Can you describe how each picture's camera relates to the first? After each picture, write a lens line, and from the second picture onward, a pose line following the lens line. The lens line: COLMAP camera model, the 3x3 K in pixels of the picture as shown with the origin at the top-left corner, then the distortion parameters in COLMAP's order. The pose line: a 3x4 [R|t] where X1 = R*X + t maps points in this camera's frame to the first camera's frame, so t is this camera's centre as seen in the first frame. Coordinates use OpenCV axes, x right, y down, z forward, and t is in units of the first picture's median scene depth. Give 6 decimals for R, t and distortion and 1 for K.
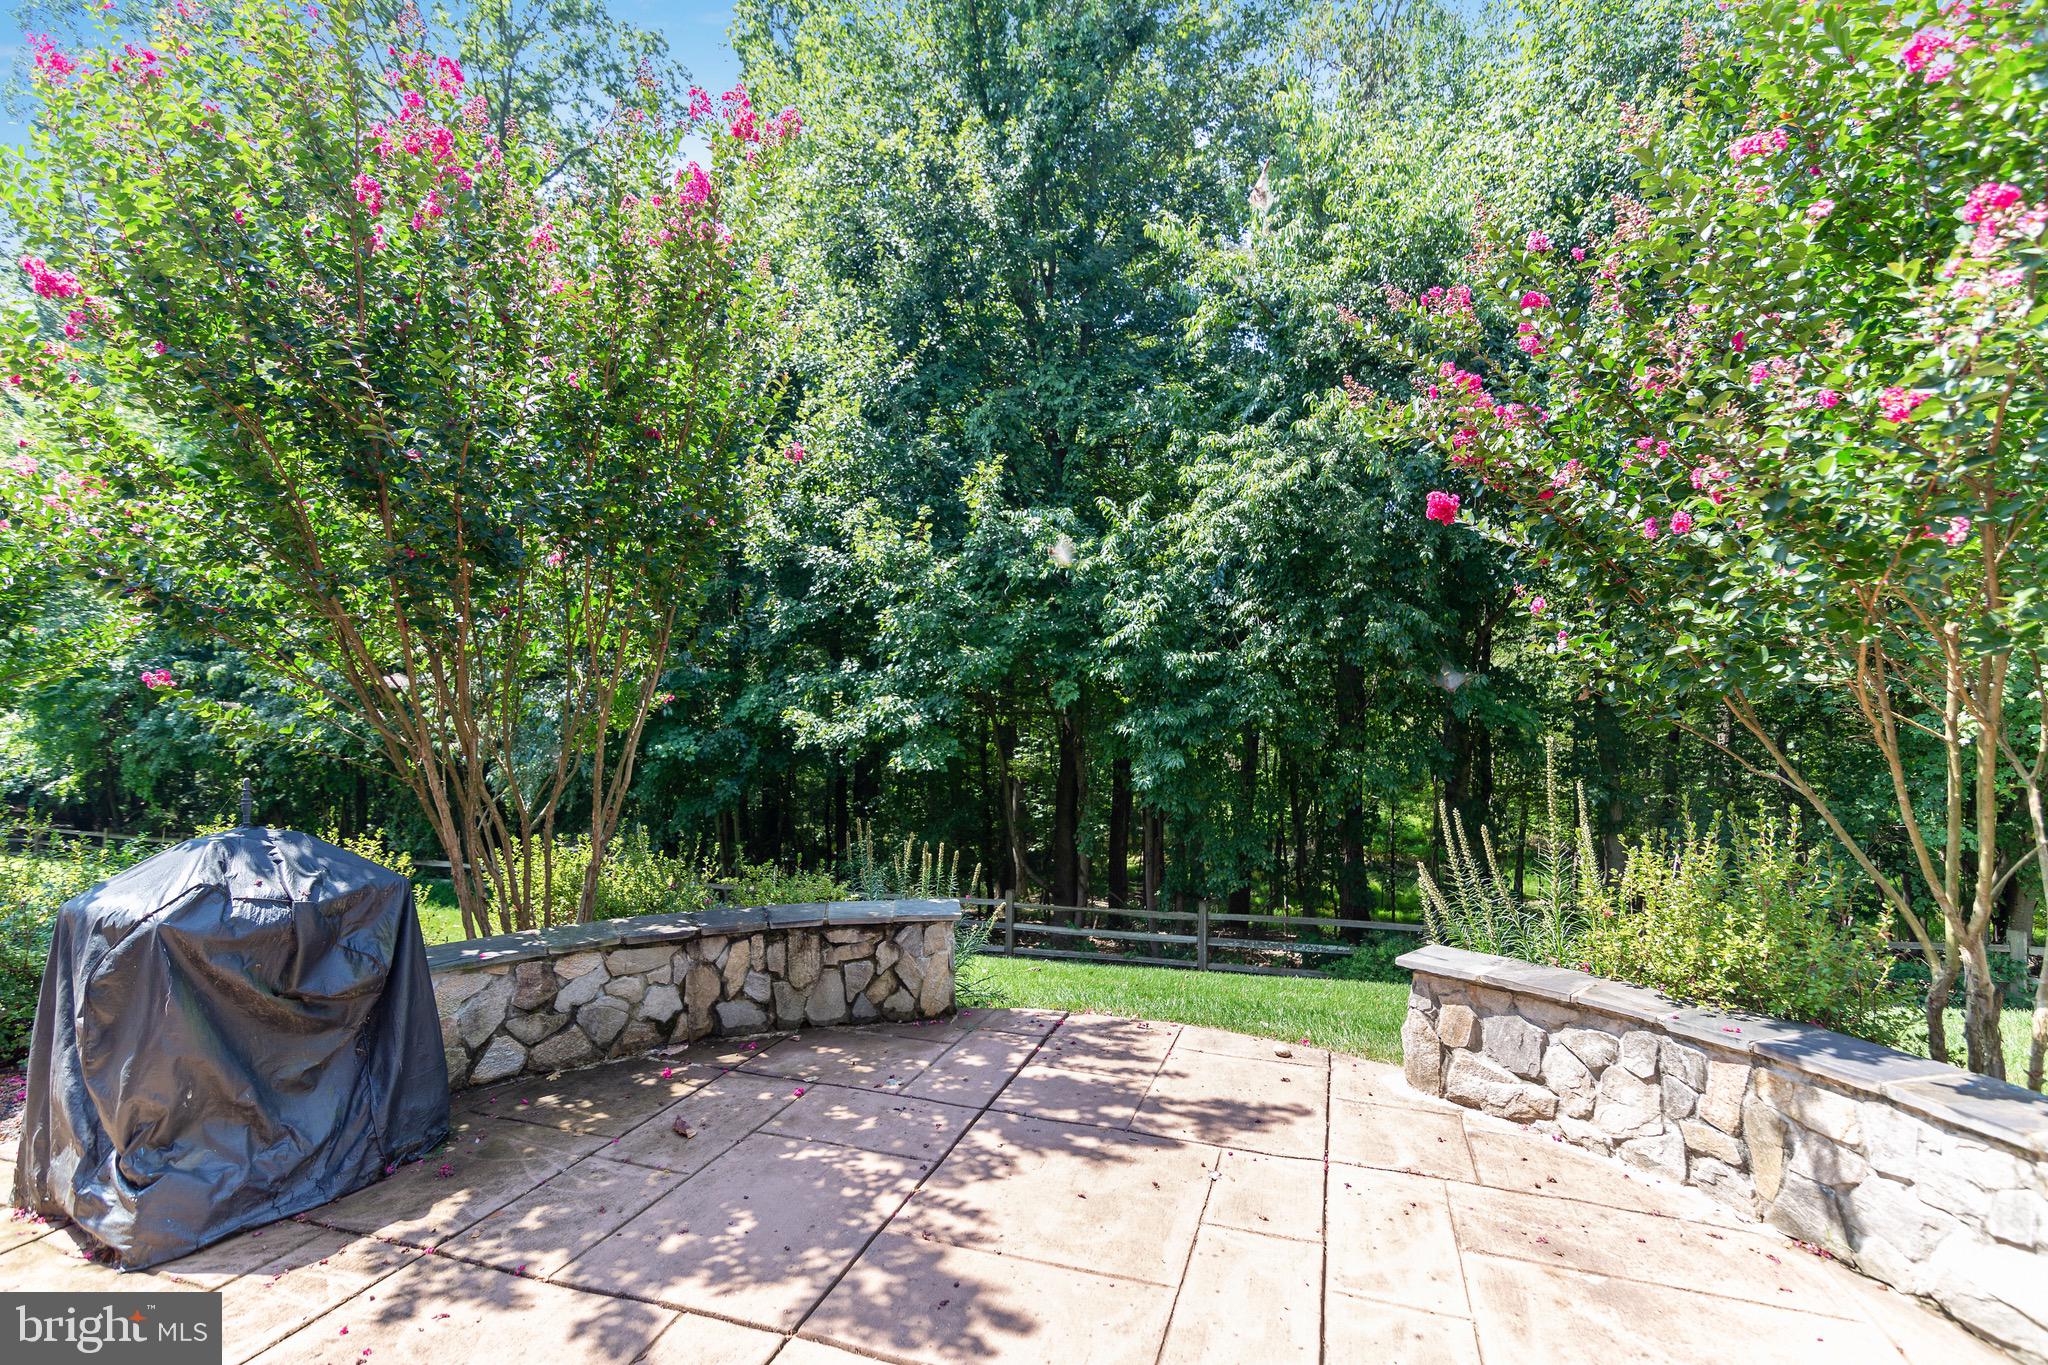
lens RADIAL K [[937.9, 0, 1025.3], [0, 937.9, 674.0], [0, 0, 1]] dist [-0.000255, -0.000262]
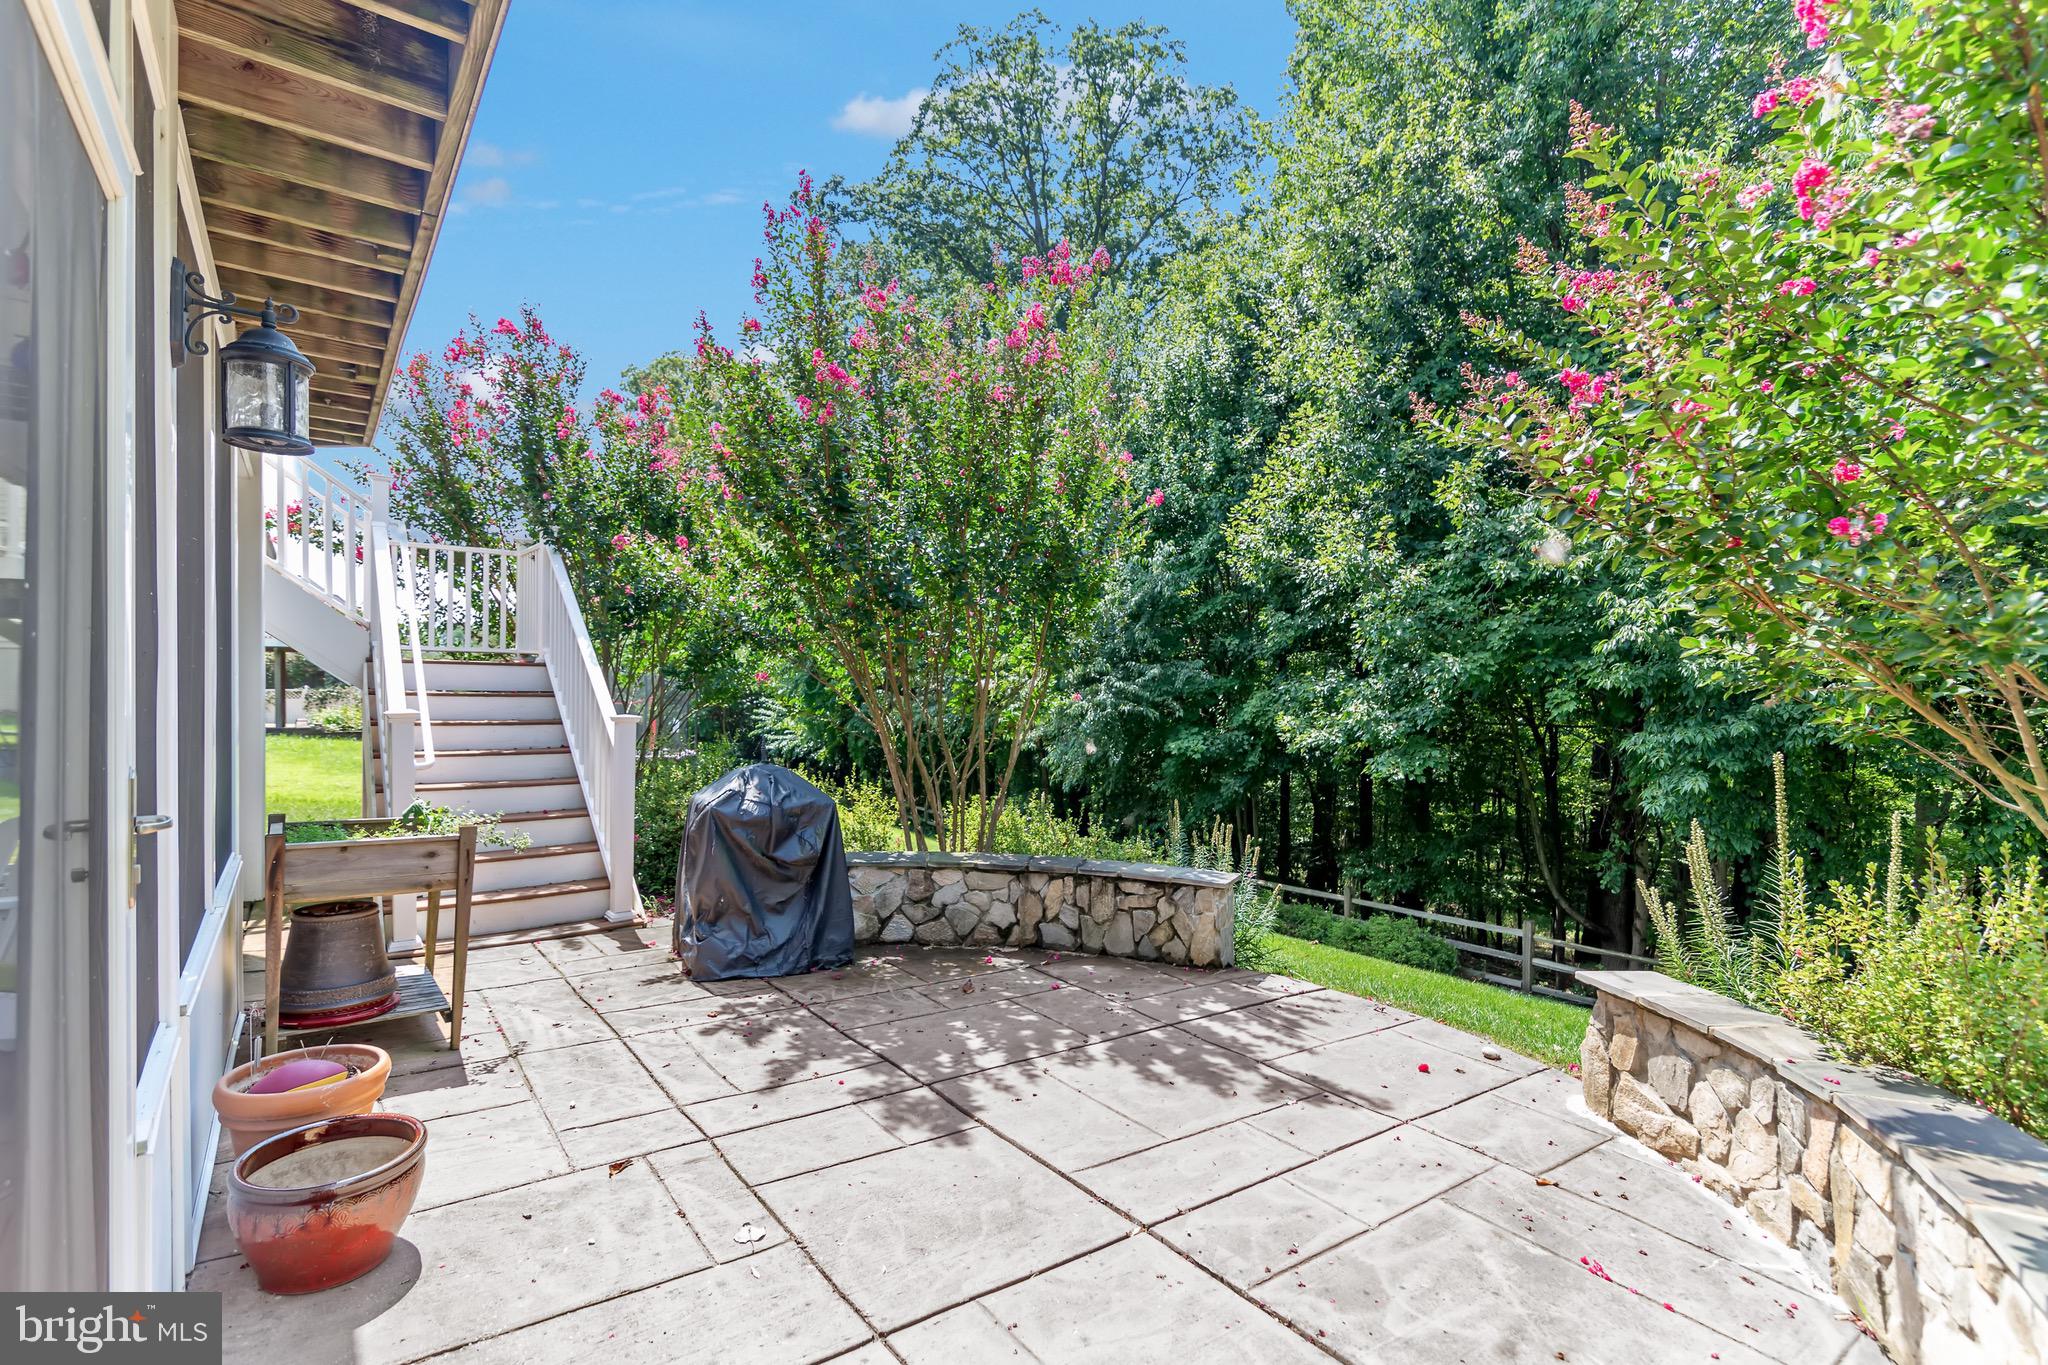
lens RADIAL K [[937.9, 0, 1021.9], [0, 937.9, 680.1], [0, 0, 1]] dist [-0.000255, -0.000262]
pose [[0.816364, 0.006134, -0.577505, 0.423199], [-0.007819, 0.999969, -0.000432, 0.002822], [0.577485, 0.004868, 0.816387, -0.117321]]
